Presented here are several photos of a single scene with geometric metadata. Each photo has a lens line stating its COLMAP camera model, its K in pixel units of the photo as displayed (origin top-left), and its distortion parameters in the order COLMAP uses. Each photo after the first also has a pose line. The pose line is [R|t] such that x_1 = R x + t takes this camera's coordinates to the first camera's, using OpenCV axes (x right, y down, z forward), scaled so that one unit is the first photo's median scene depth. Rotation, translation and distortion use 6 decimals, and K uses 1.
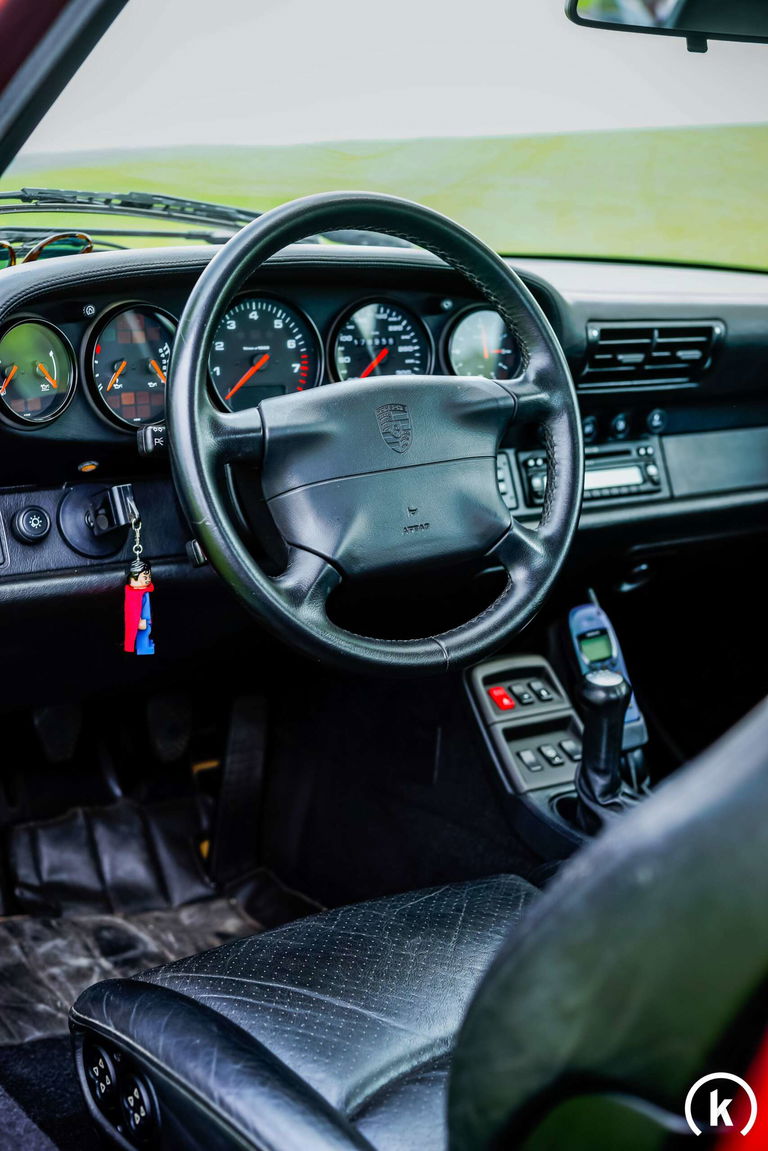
lens RADIAL K [[1604.0, 0, 384.0], [0, 1604.0, 575.5], [0, 0, 1]] dist [0.011511, -0.159839]
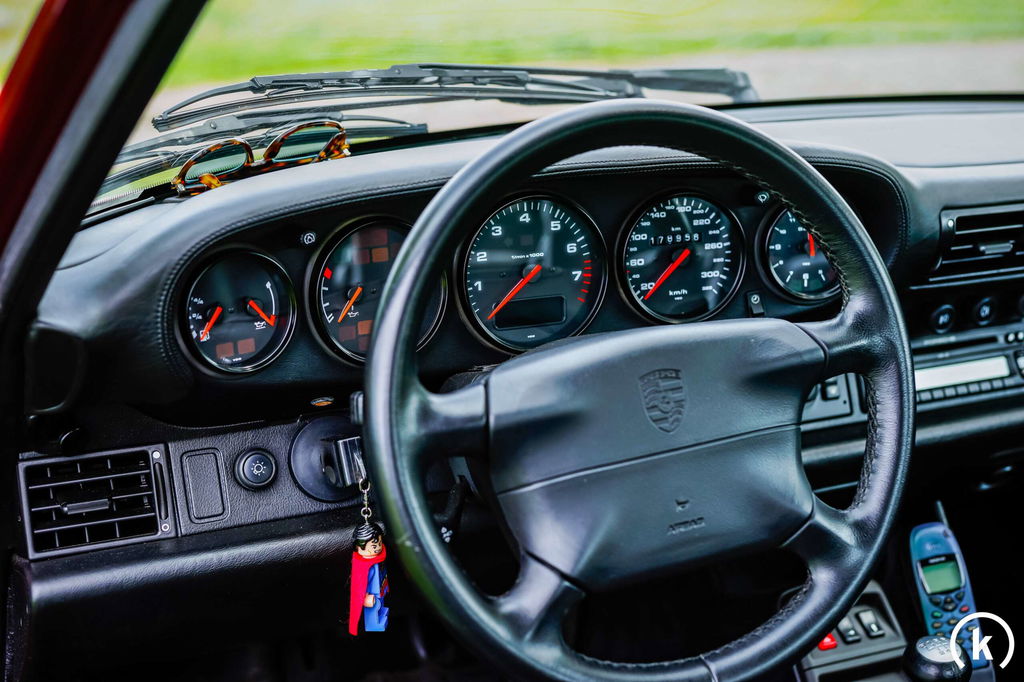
lens RADIAL K [[1444.4, 0, 536.2], [0, 1444.4, 331.0], [0, 0, 1]] dist [-0.024852, 0.013624]
pose [[0.981318, 0.038283, -0.188545, 0.070419], [-0.025217, 0.997142, 0.071217, -0.156636], [0.190733, -0.065132, 0.979479, 0.250146]]
